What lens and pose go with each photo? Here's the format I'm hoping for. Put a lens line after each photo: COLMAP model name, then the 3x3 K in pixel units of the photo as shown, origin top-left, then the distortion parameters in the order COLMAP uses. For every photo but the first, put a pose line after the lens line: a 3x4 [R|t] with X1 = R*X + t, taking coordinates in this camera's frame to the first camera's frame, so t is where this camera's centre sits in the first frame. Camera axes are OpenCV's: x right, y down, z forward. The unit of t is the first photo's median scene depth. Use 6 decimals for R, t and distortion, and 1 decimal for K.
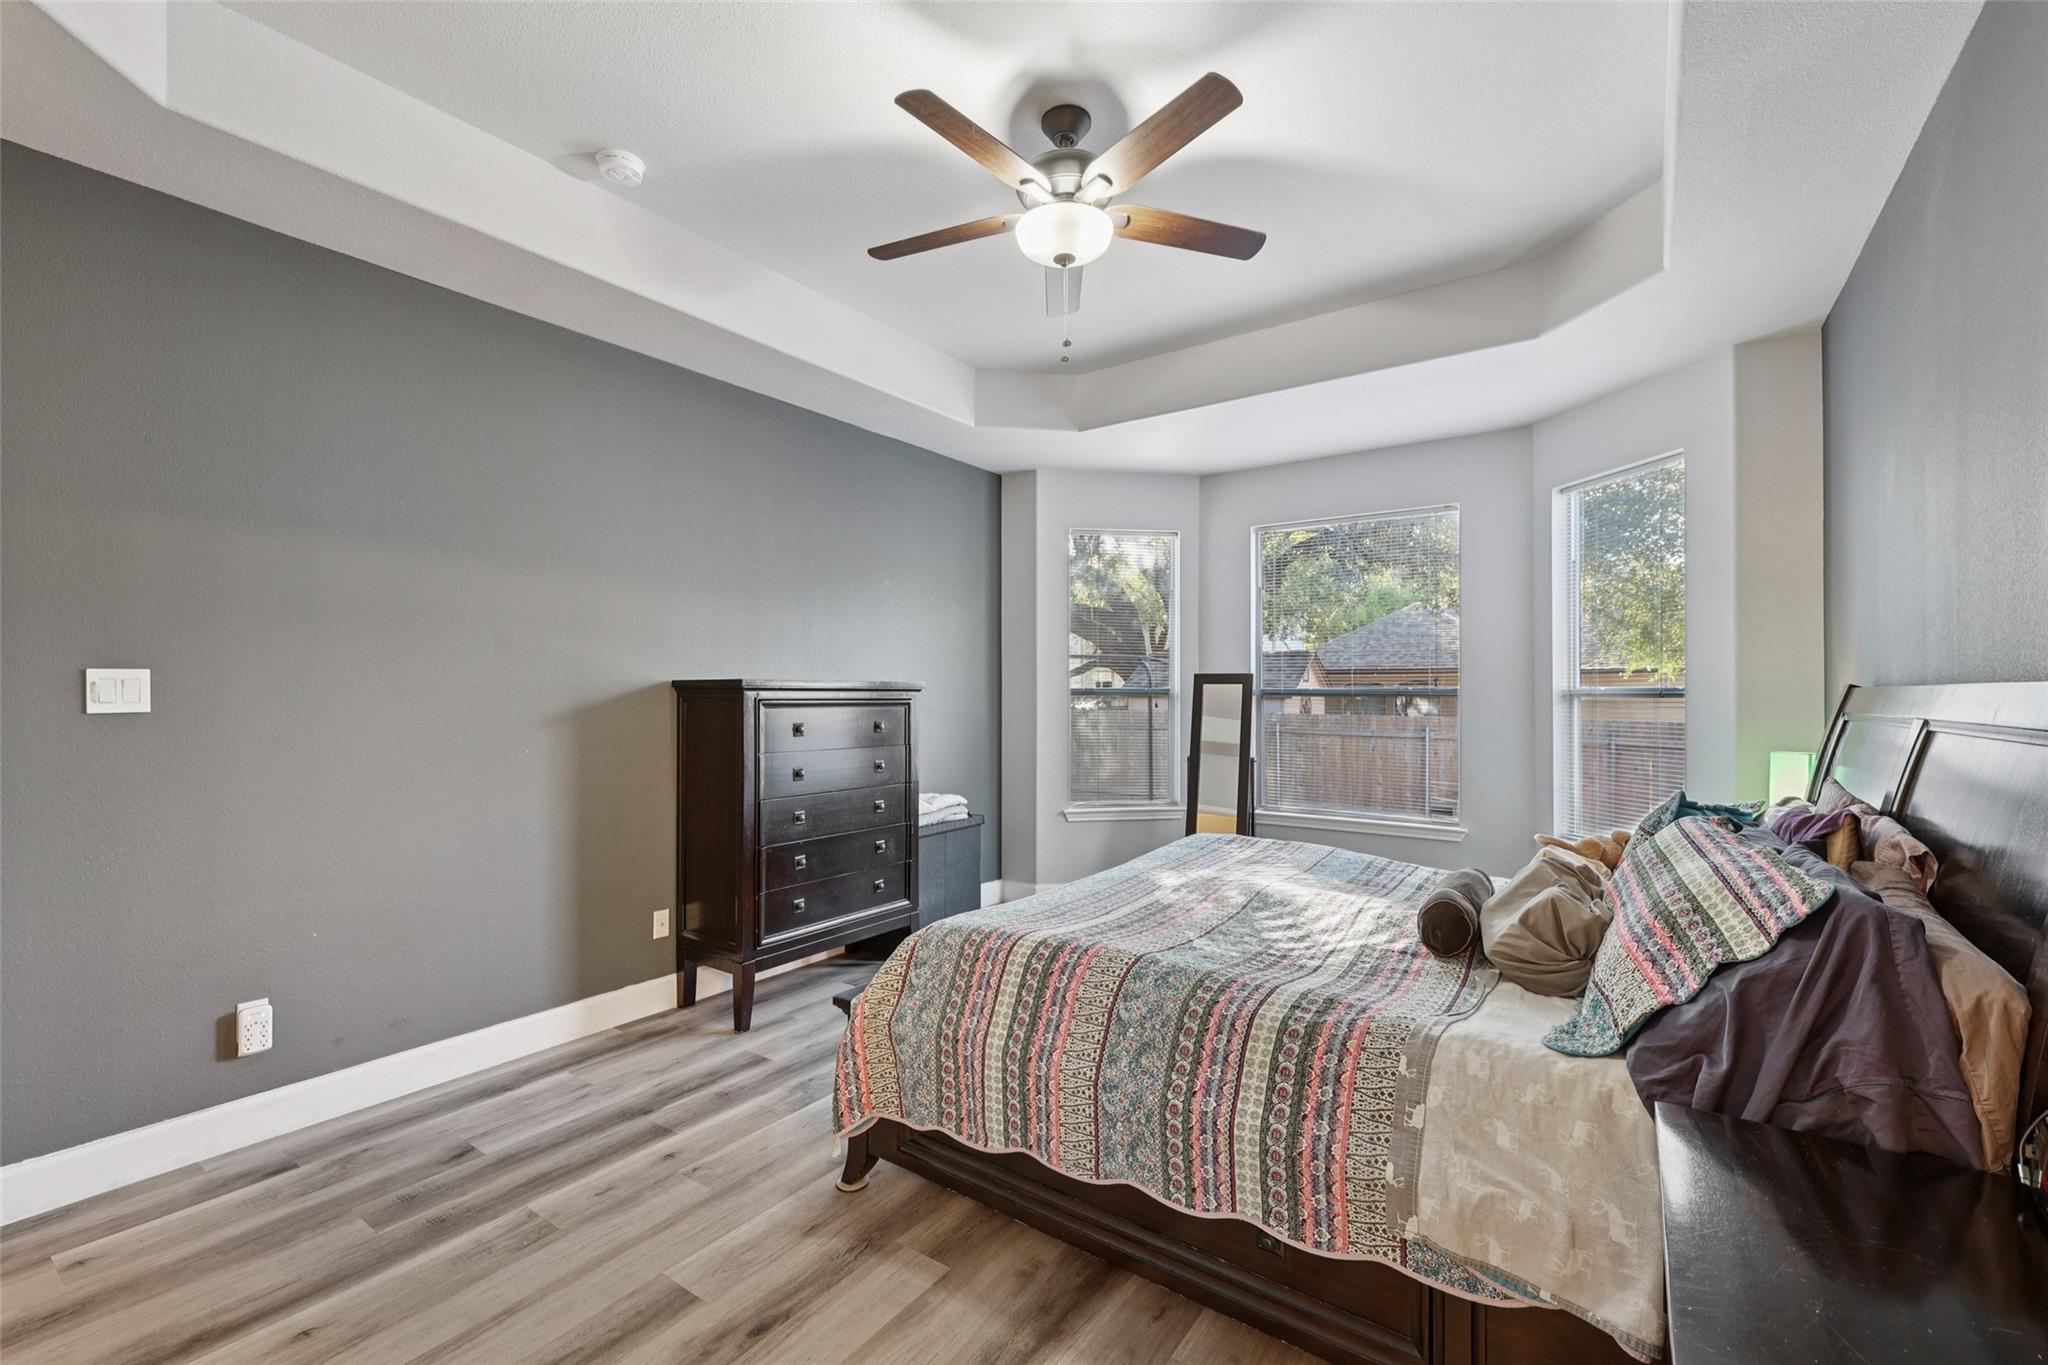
lens RADIAL K [[868.7, 0, 1024.6], [0, 868.7, 683.4], [0, 0, 1]] dist [-0.001176, 0.001252]
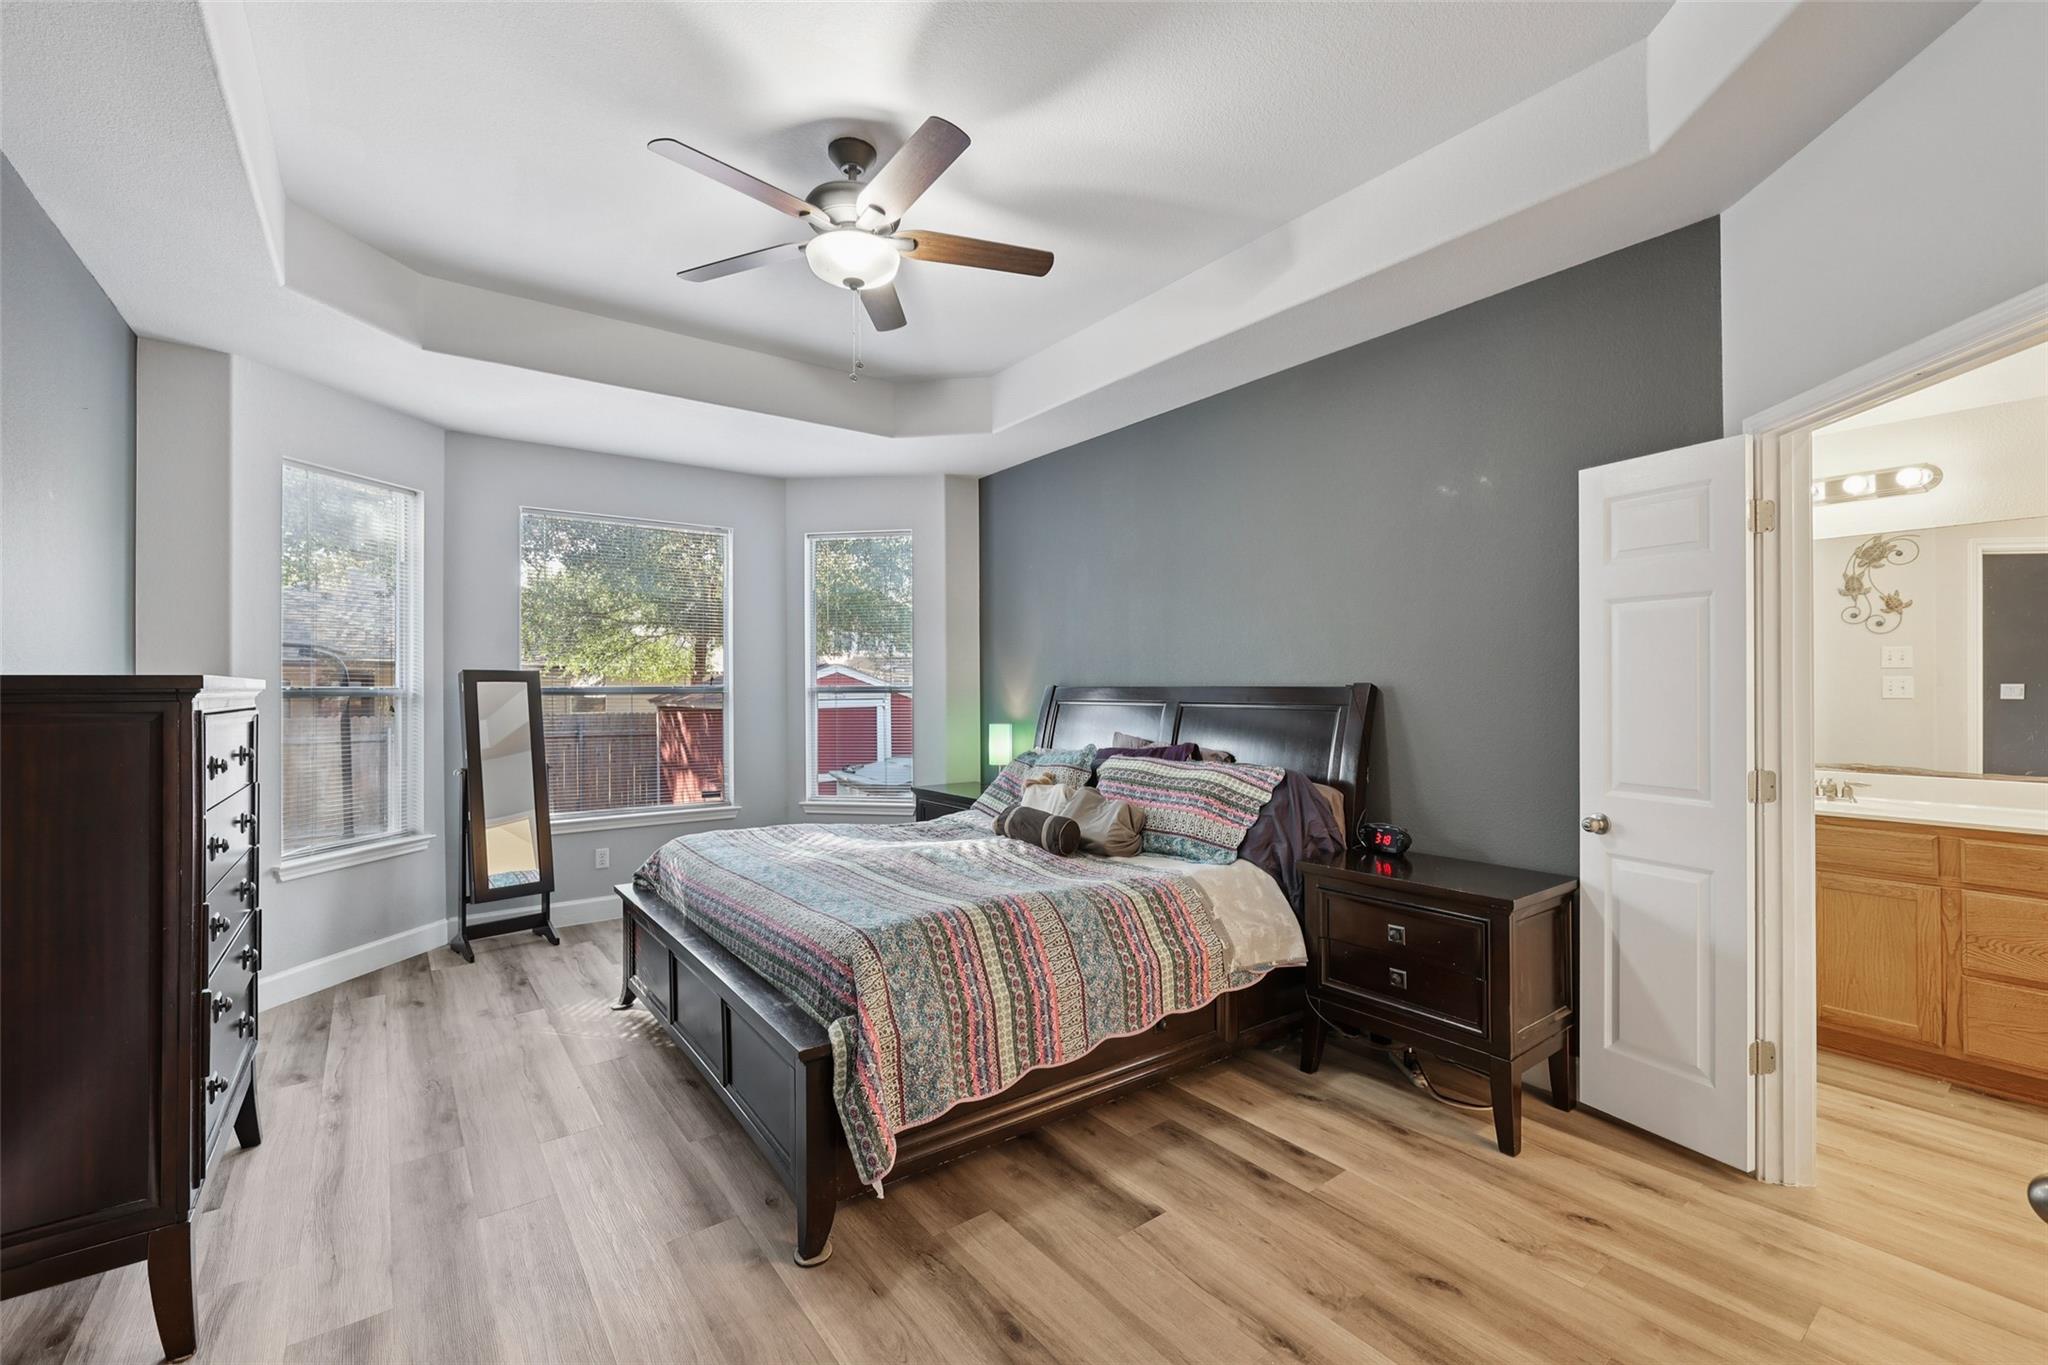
lens RADIAL K [[868.7, 0, 1018.5], [0, 868.7, 680.1], [0, 0, 1]] dist [-0.001176, 0.001252]
pose [[0.309387, 0.004284, 0.950926, -1.154699], [-0.005845, 0.999980, -0.002603, -0.005908], [-0.950918, -0.004752, 0.309406, 0.631944]]
